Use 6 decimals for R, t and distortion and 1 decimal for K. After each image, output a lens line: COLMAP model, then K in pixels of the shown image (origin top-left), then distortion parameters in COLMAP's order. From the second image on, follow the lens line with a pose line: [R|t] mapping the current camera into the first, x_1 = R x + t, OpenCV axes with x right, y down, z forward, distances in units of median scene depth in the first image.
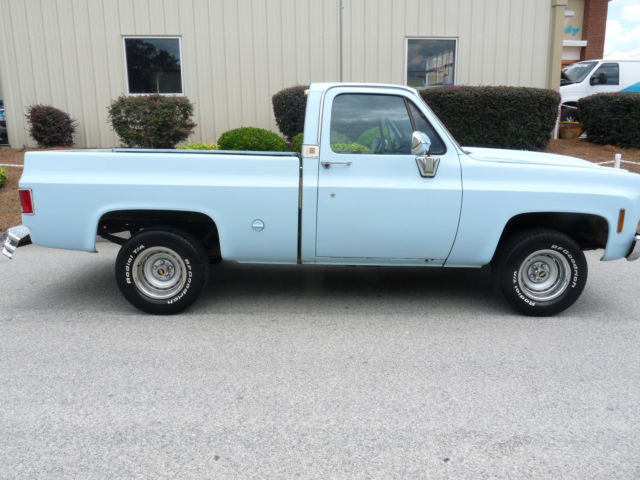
lens RADIAL K [[512.5, 0, 317.7], [0, 512.5, 238.8], [0, 0, 1]] dist [-0.023123, -0.005373]
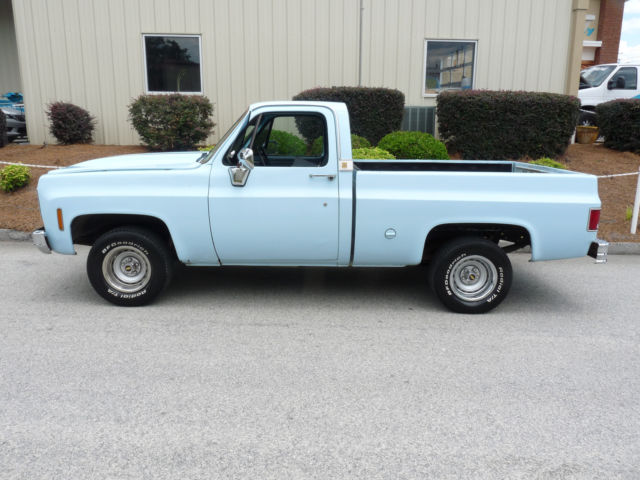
lens RADIAL K [[512.5, 0, 318.2], [0, 512.5, 239.0], [0, 0, 1]] dist [-0.023123, -0.005373]
pose [[0.999805, 0.018571, -0.006663, -0.066681], [-0.018475, 0.999730, 0.014088, -0.043202], [0.006923, -0.013962, 0.999879, -0.010571]]
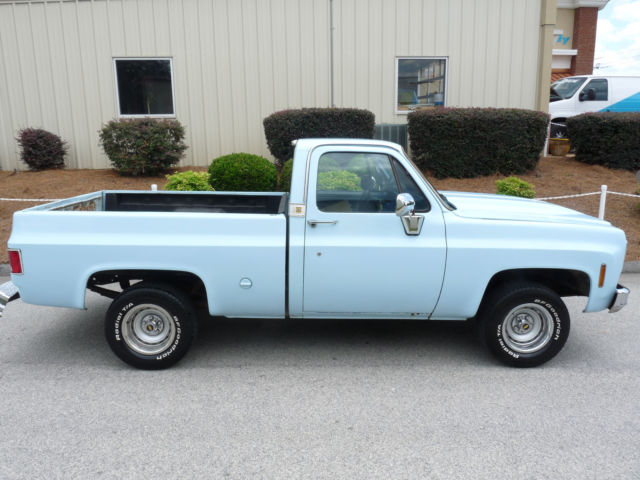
lens RADIAL K [[512.5, 0, 318.0], [0, 512.5, 237.8], [0, 0, 1]] dist [-0.023123, -0.005373]
pose [[0.999921, -0.005490, 0.011304, 0.015314], [0.005510, 0.999983, -0.001734, -0.110765], [-0.011295, 0.001796, 0.999935, -0.013969]]
